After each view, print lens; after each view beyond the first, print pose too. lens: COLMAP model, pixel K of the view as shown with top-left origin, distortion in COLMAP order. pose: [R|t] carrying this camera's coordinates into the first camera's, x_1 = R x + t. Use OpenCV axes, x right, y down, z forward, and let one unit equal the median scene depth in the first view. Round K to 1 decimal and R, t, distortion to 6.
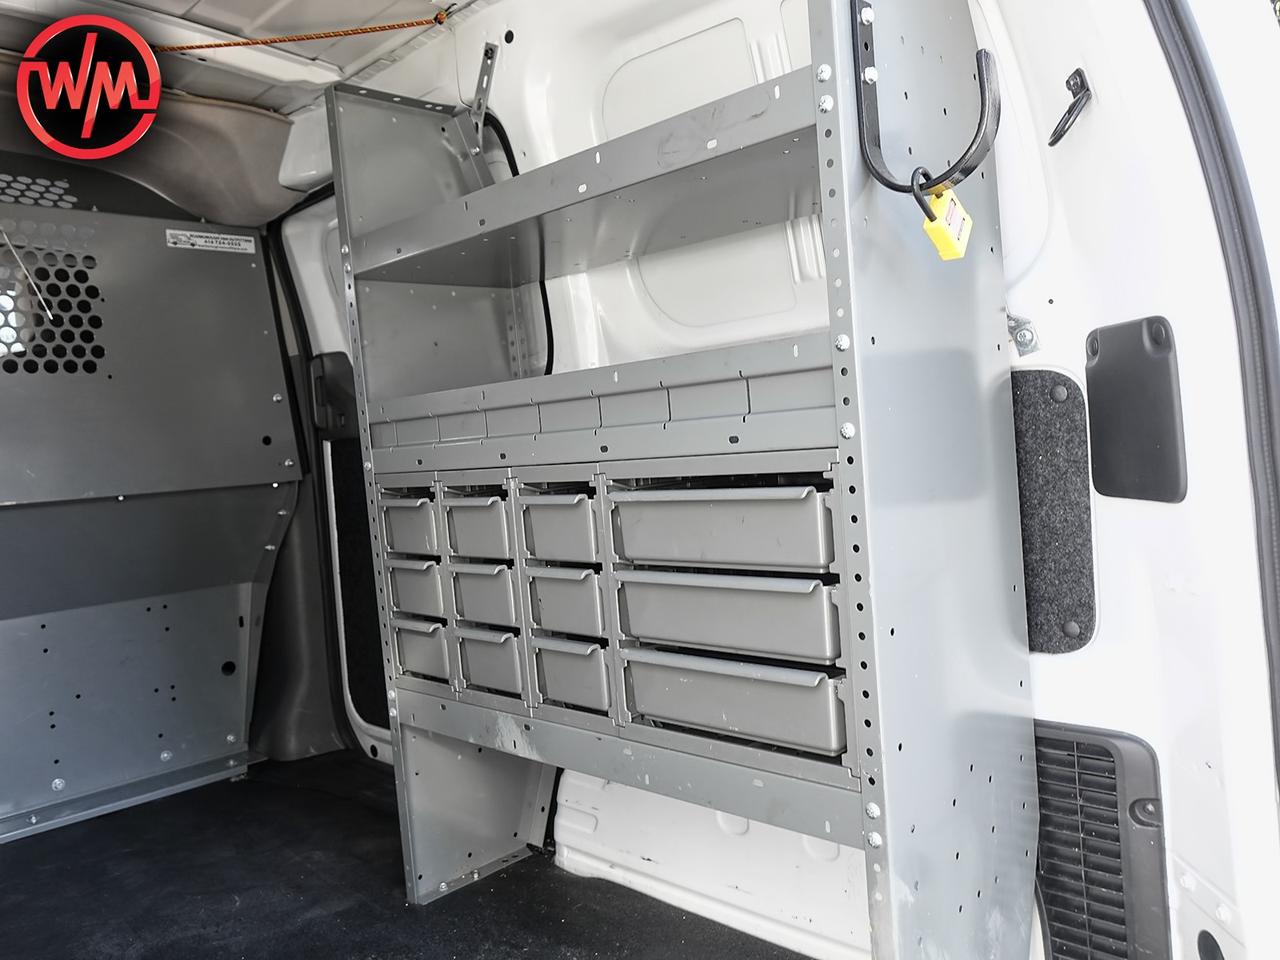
lens RADIAL K [[984.7, 0, 635.4], [0, 984.7, 485.7], [0, 0, 1]] dist [-0.005464, -0.007684]
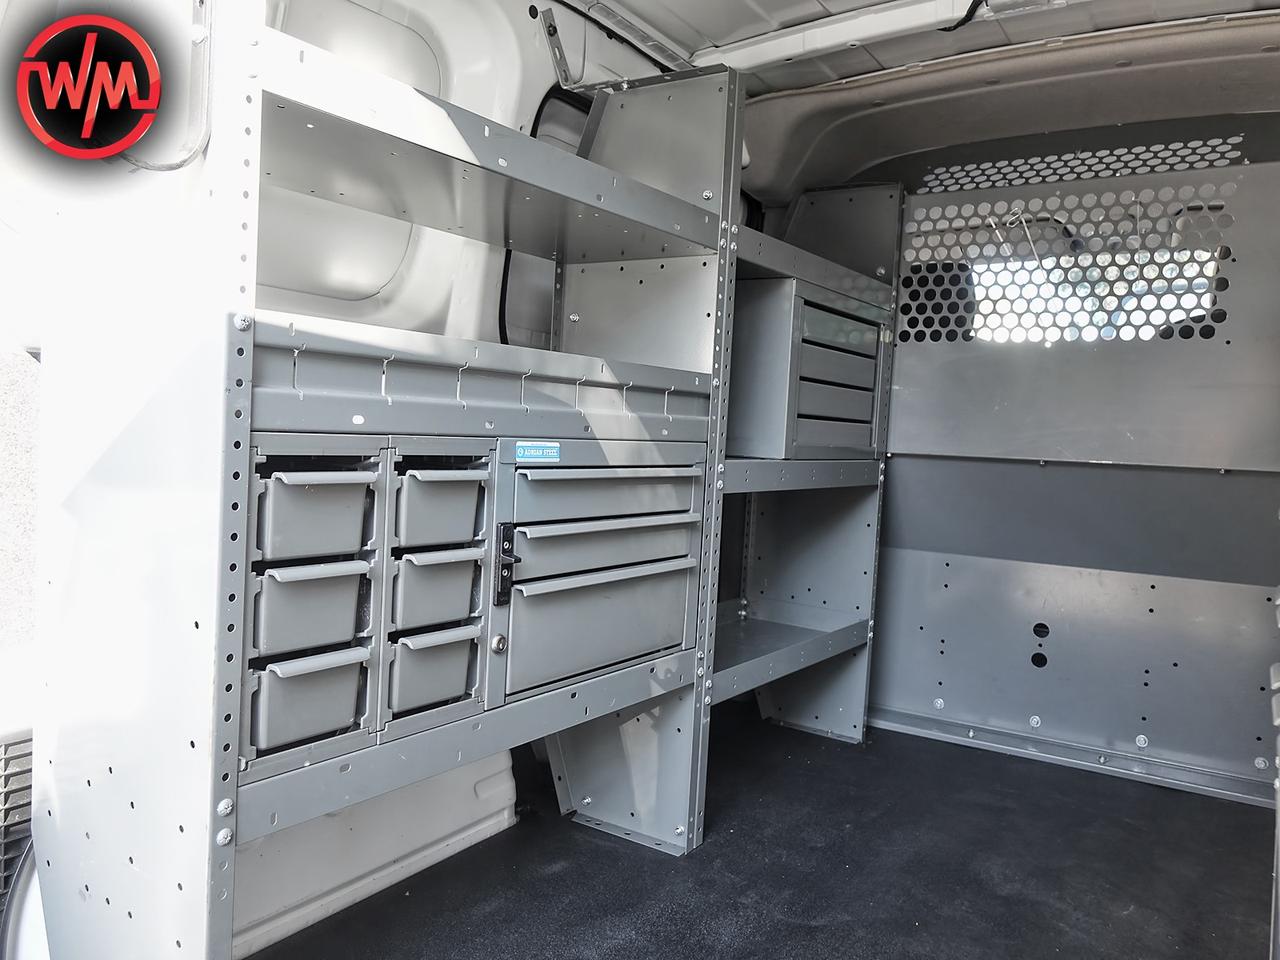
lens RADIAL K [[984.7, 0, 635.4], [0, 984.7, 485.7], [0, 0, 1]] dist [-0.005464, -0.007684]
pose [[0.225411, 0.134255, -0.964969, 0.272835], [-0.098208, 0.988546, 0.114595, -0.028132], [0.969301, 0.068937, 0.236014, 0.247899]]
